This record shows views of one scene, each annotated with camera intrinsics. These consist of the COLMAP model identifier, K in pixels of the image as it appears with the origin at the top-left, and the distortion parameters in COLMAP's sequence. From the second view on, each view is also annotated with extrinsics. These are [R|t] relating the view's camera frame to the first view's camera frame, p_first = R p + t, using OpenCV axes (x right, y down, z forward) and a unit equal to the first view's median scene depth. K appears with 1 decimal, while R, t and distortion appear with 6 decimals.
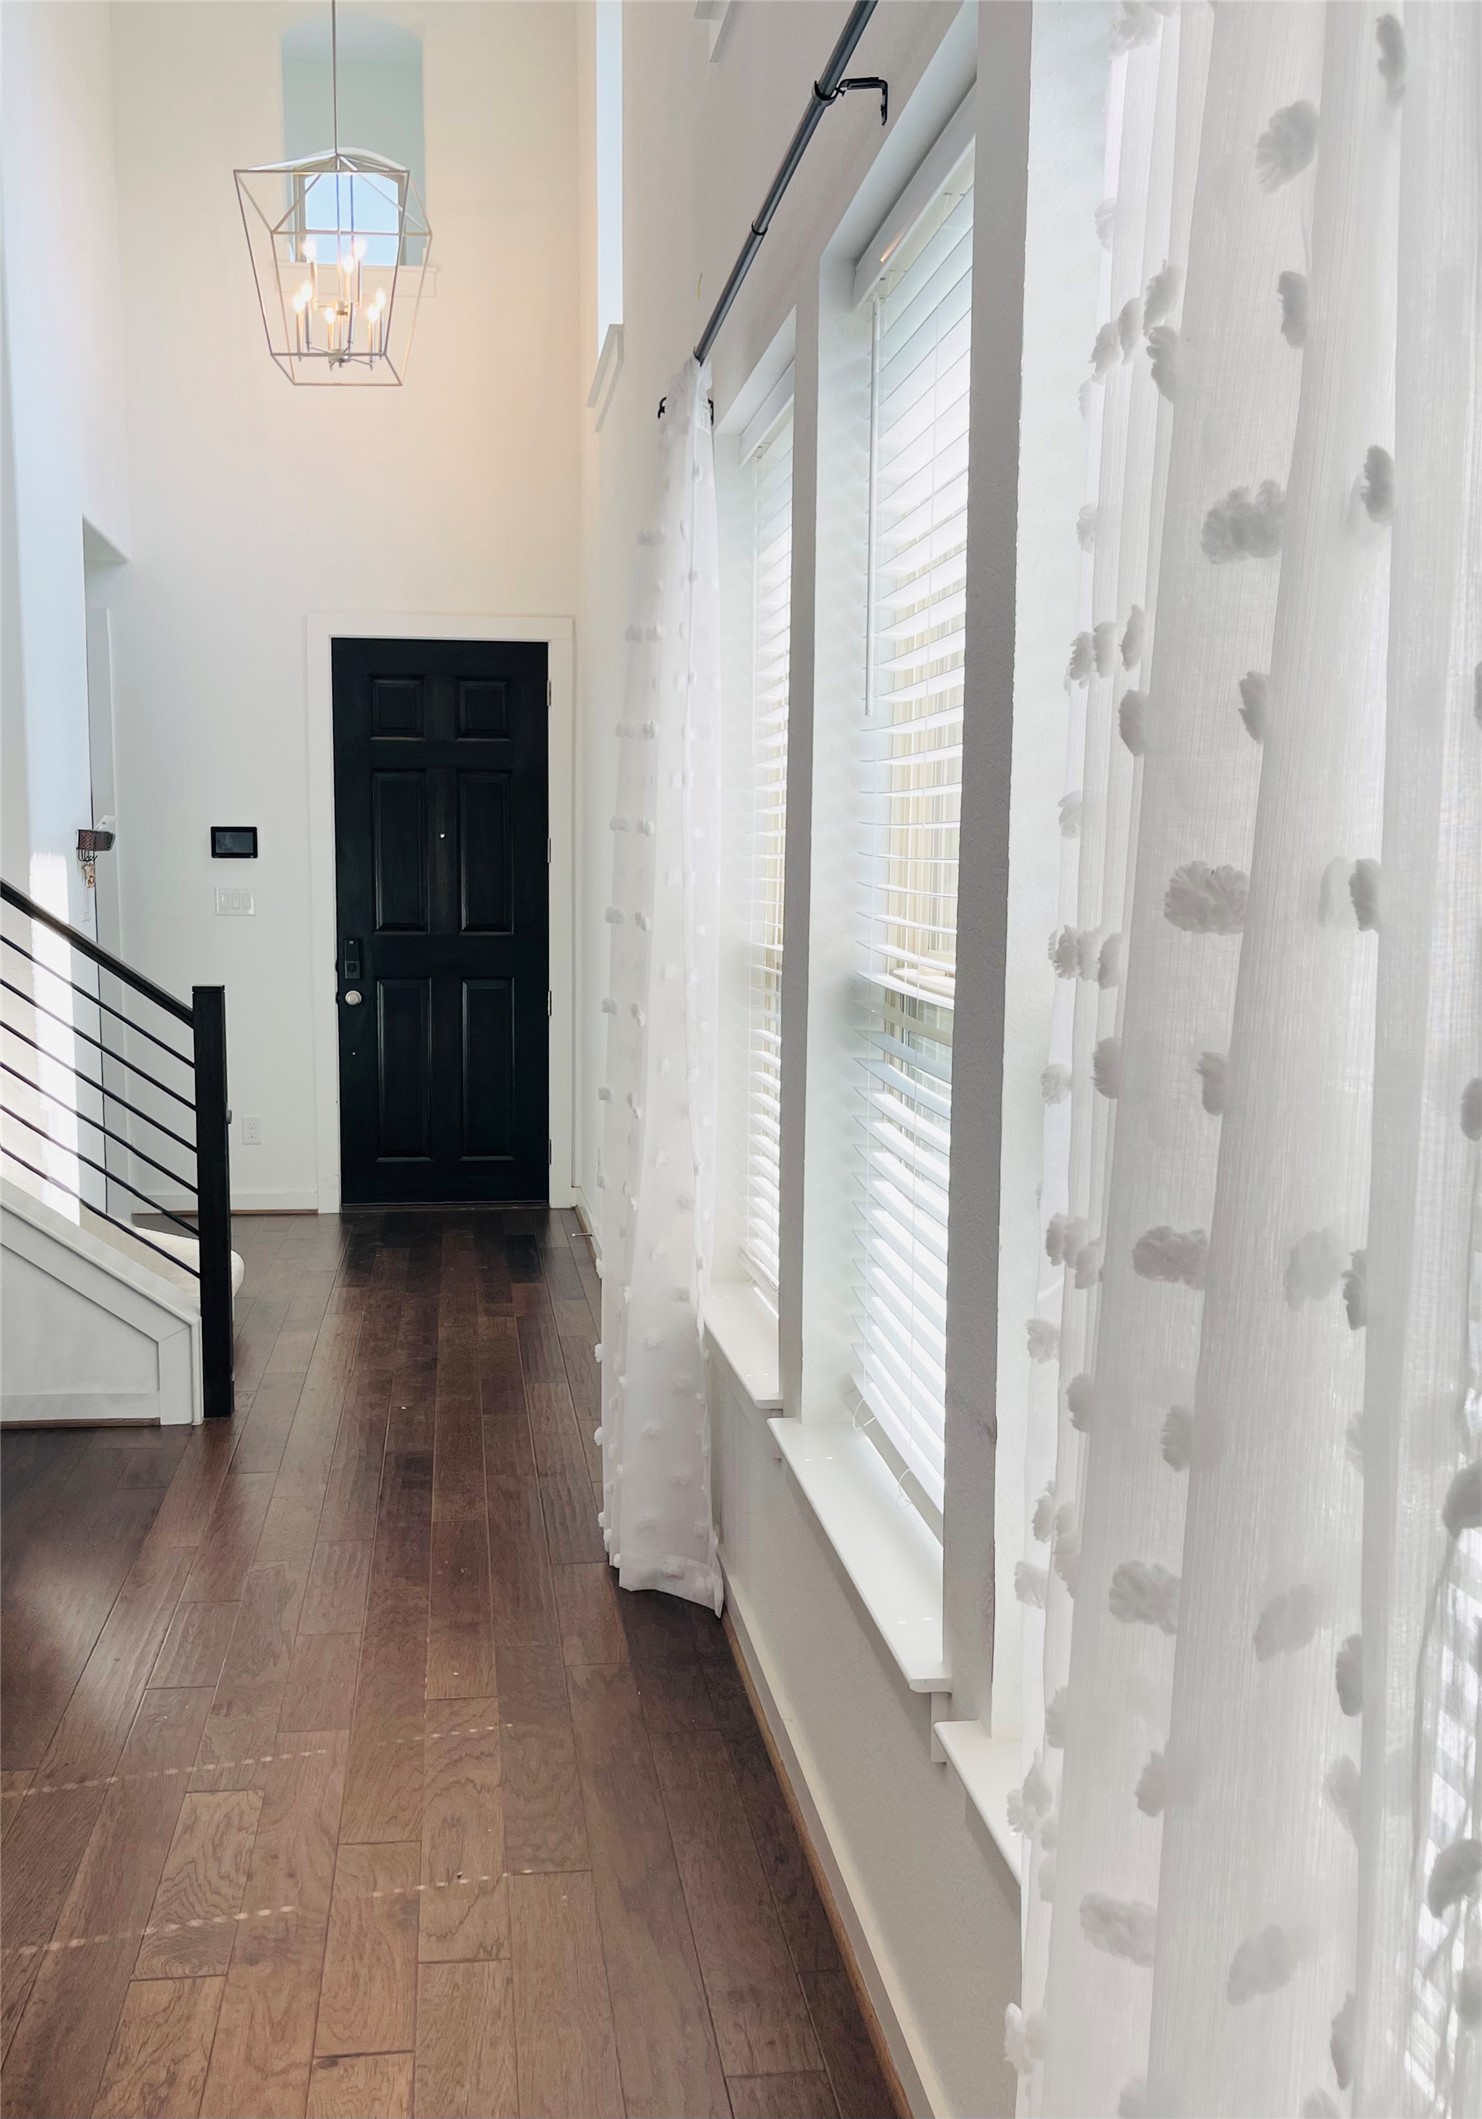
lens RADIAL K [[1770.2, 0, 740.9], [0, 1770.2, 1061.7], [0, 0, 1]] dist [-0.004837, -0.001141]
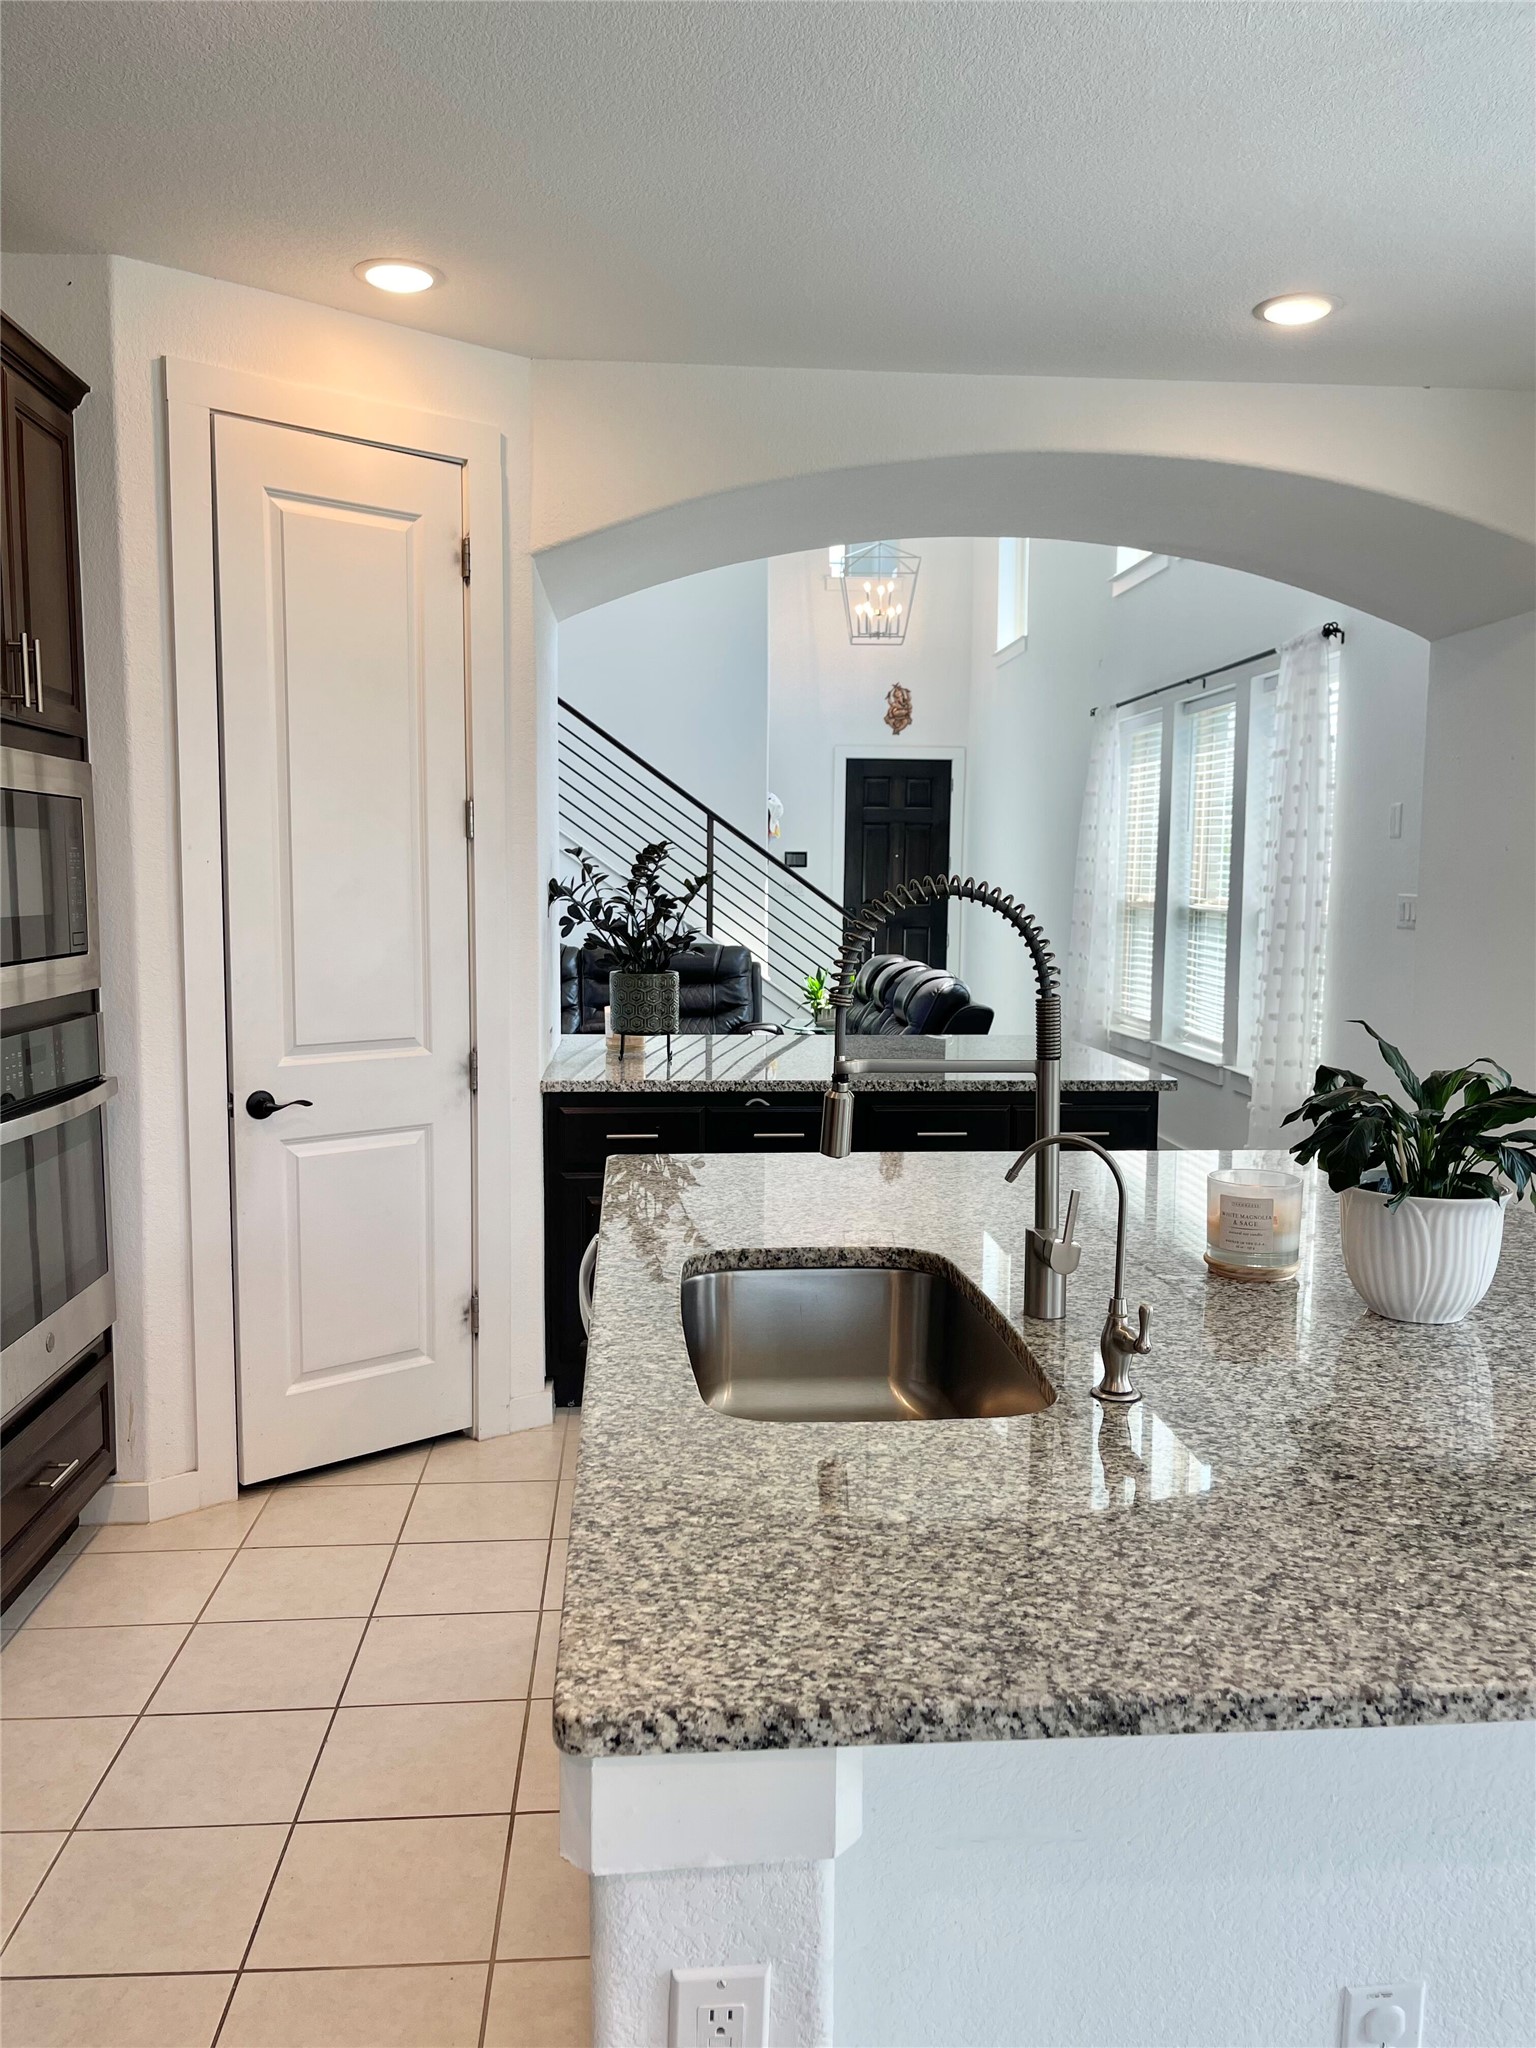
lens RADIAL K [[1498.3, 0, 766.6], [0, 1498.3, 1025.6], [0, 0, 1]] dist [0.003514, -0.000228]
pose [[0.996799, 0.014559, -0.078616, -0.450250], [-0.015082, 0.999868, -0.006060, 0.189254], [0.078518, 0.007226, 0.996887, -1.741104]]
